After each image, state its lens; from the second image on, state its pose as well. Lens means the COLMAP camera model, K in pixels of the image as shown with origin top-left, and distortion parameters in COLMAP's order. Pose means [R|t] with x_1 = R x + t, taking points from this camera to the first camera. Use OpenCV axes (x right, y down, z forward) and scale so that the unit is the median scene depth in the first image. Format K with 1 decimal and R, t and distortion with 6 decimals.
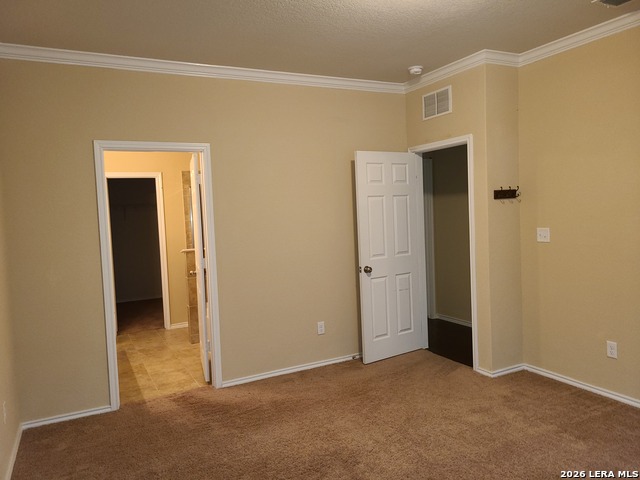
lens RADIAL K [[486.7, 0, 321.3], [0, 486.7, 237.5], [0, 0, 1]] dist [0.064612, -0.039513]
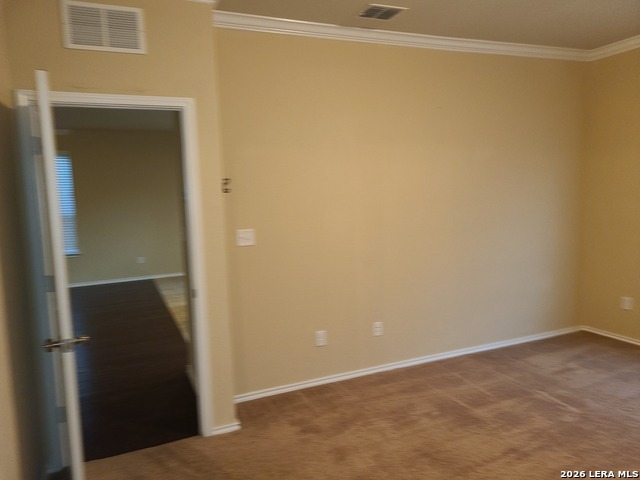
lens RADIAL K [[486.7, 0, 304.5], [0, 486.7, 232.3], [0, 0, 1]] dist [0.064612, -0.039513]
pose [[0.043238, -0.031766, 0.998560, -0.384783], [0.093348, 0.995250, 0.027619, -0.026243], [-0.994694, 0.092020, 0.045998, 0.825421]]
